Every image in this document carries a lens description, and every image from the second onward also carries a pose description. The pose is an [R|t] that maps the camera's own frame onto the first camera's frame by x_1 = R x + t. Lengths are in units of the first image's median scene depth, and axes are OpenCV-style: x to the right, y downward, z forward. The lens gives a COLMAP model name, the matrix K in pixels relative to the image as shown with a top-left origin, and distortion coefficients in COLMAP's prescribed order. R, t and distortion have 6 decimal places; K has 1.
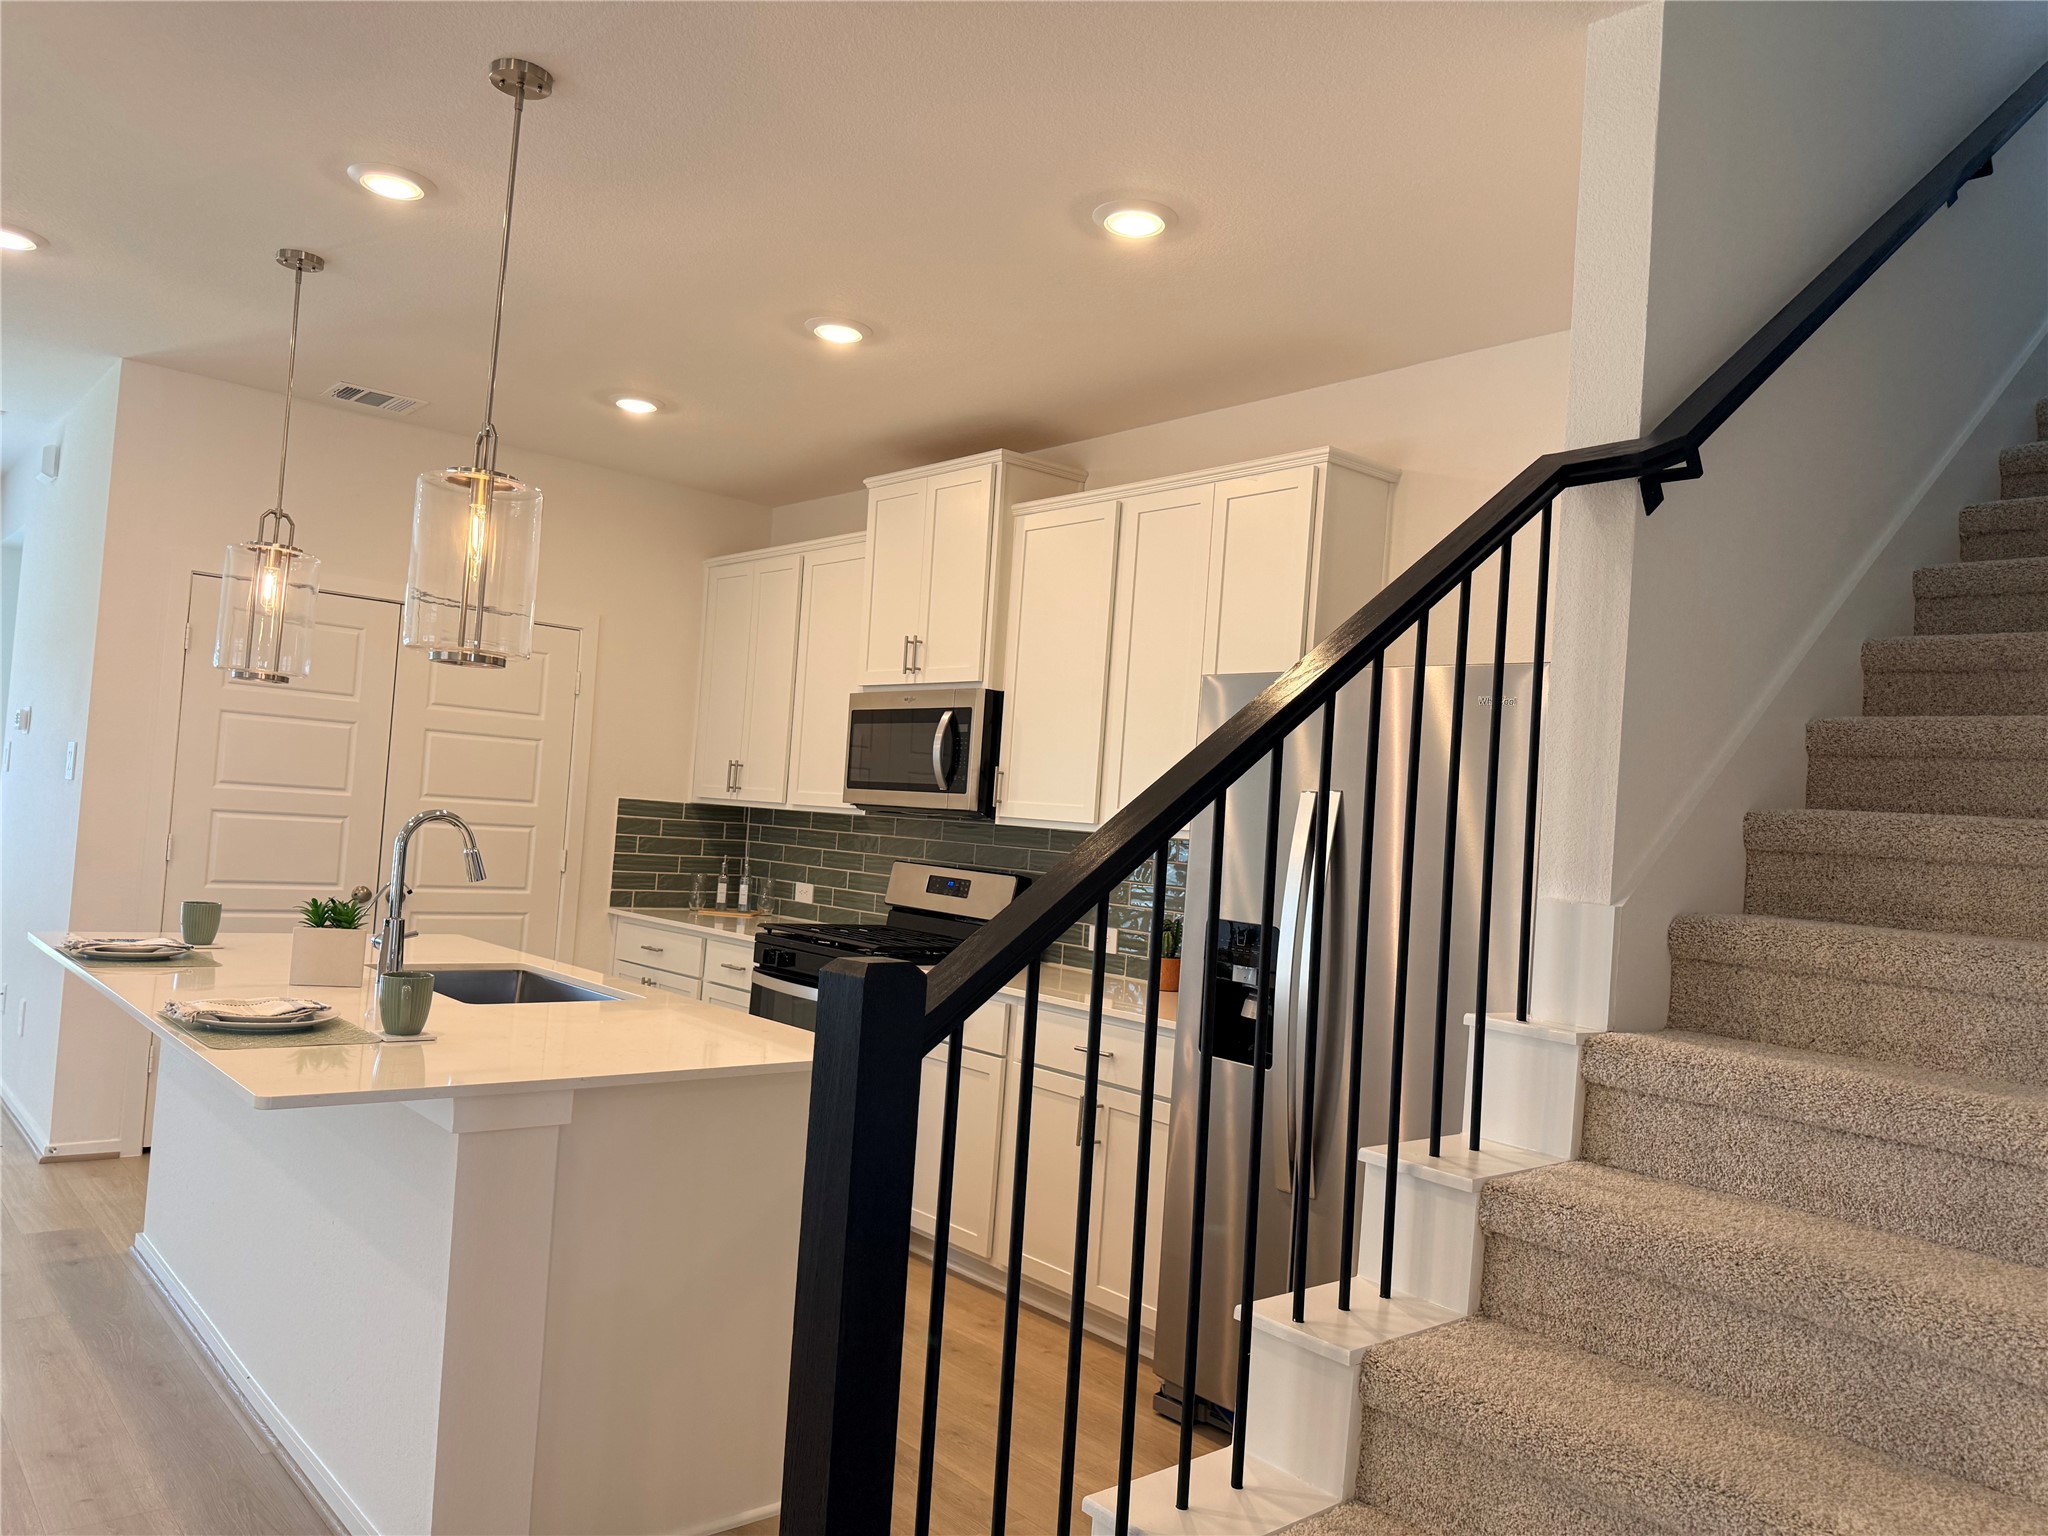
lens RADIAL K [[1449.7, 0, 1046.3], [0, 1449.7, 788.6], [0, 0, 1]] dist [0.060353, -0.077352]
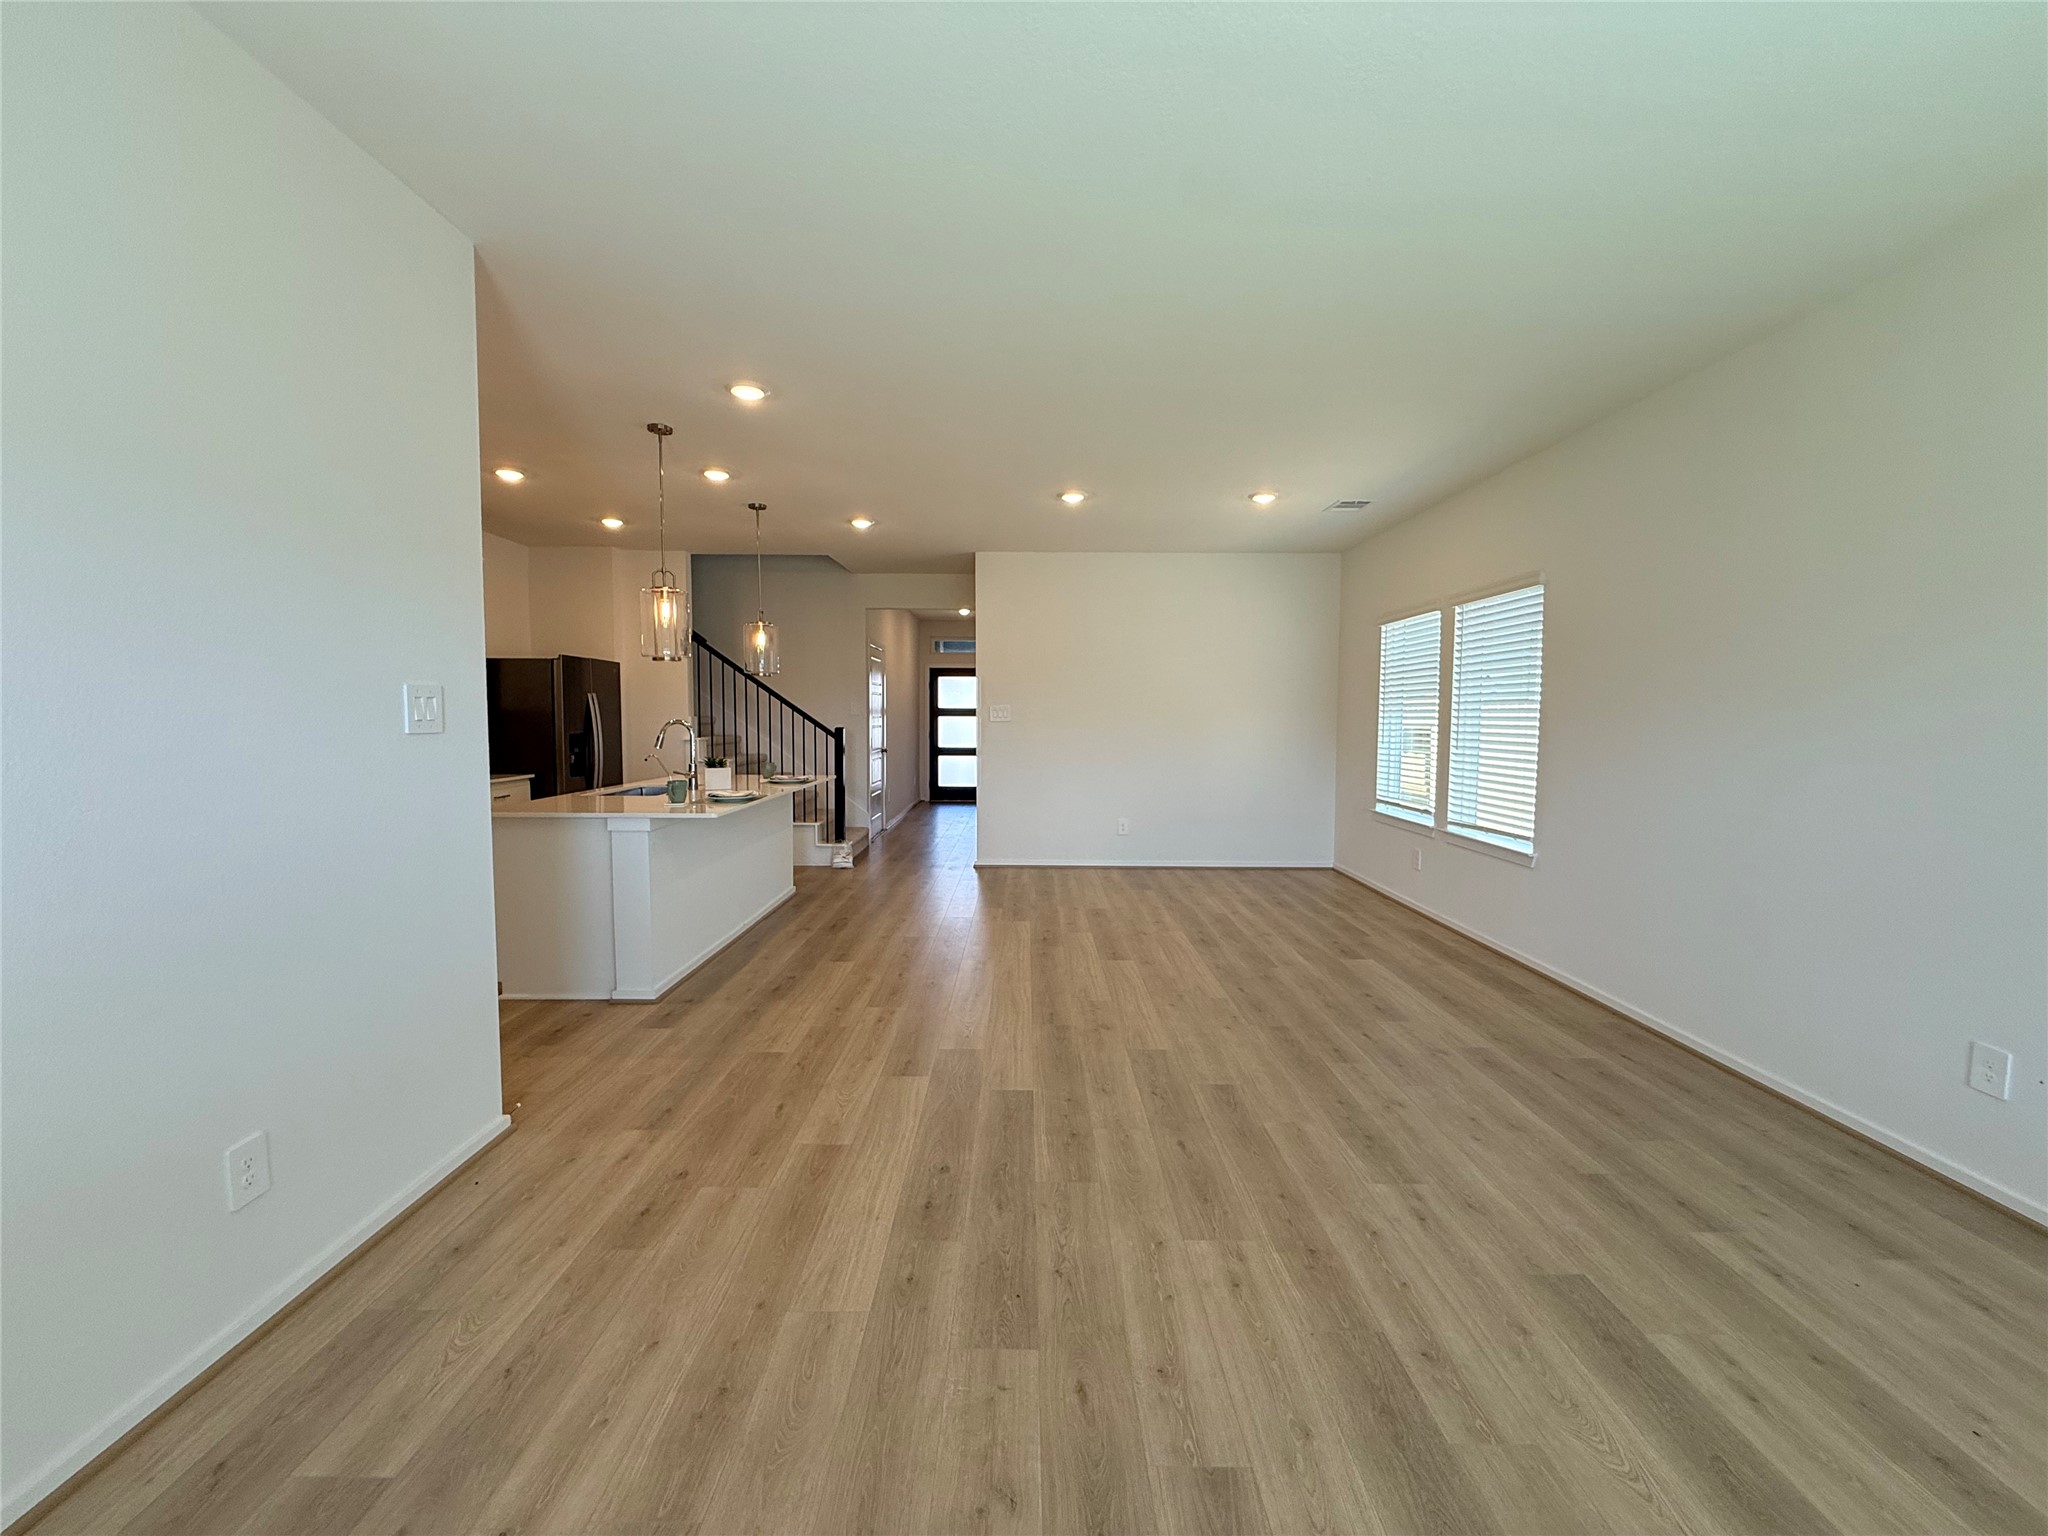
lens RADIAL K [[809.2, 0, 1021.0], [0, 809.2, 777.0], [0, 0, 1]] dist [-0.006620, 0.001392]
pose [[-0.738658, -0.128395, 0.661739, -1.146823], [-0.077215, 0.991347, 0.106158, -0.051338], [-0.669643, 0.027318, -0.742181, 1.064613]]
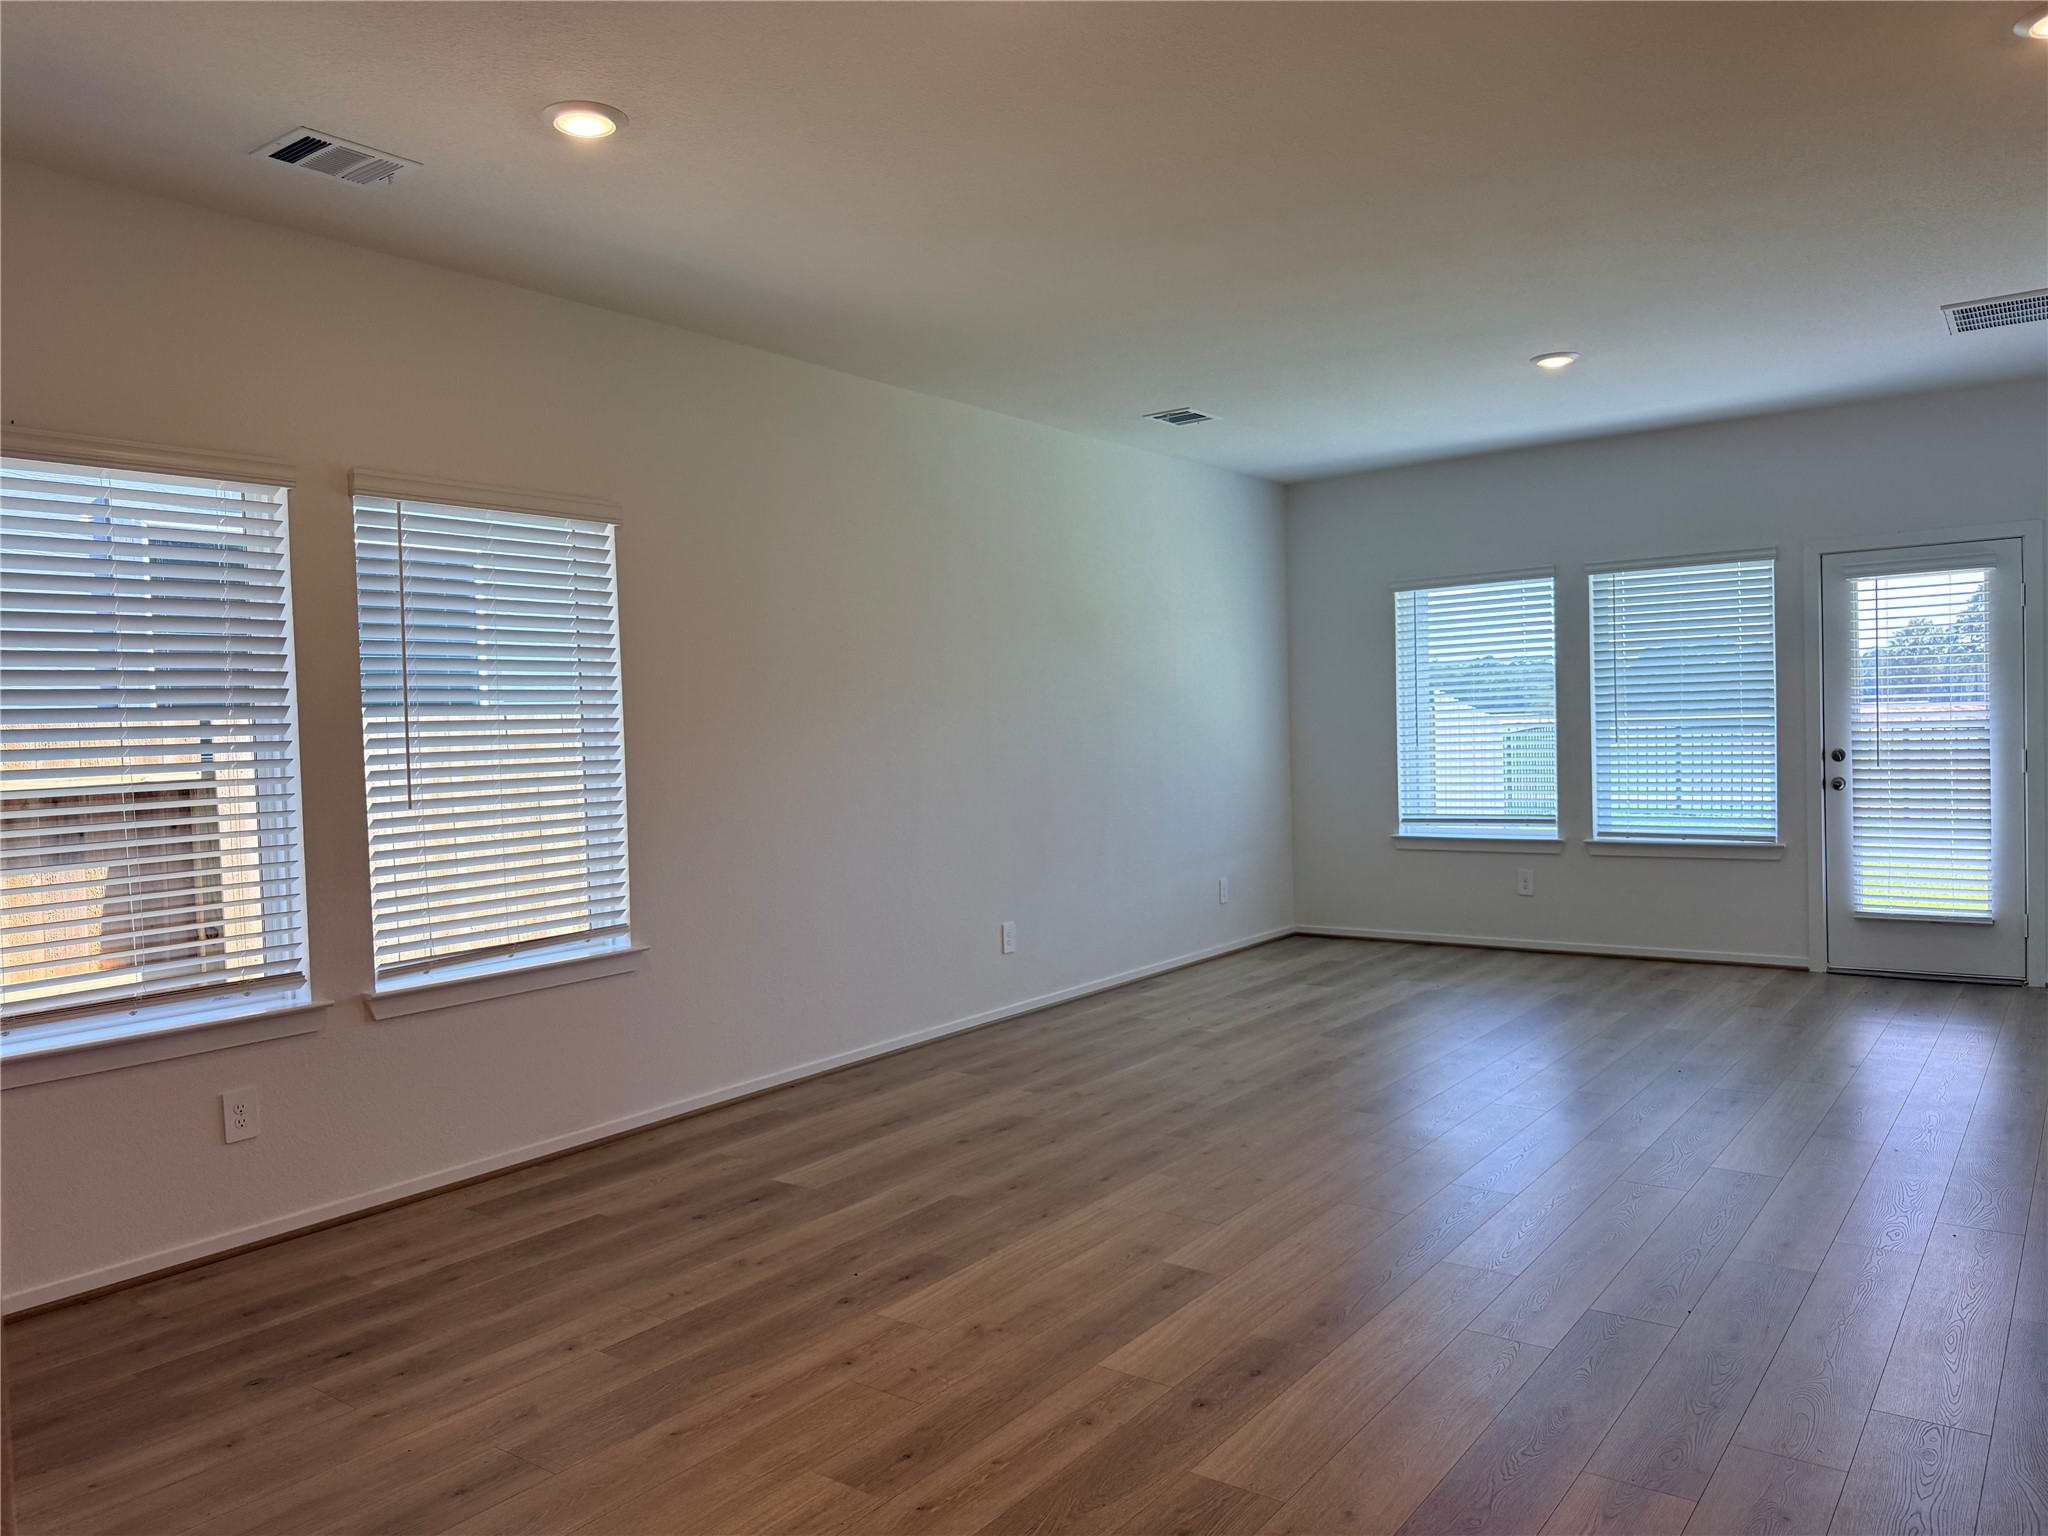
lens RADIAL K [[1449.7, 0, 1025.1], [0, 1449.7, 787.5], [0, 0, 1]] dist [0.060353, -0.077352]
pose [[0.196291, -0.035889, -0.979889, -0.051511], [0.070870, 0.997236, -0.022327, 0.007496], [0.977981, -0.065063, 0.198292, 0.194902]]
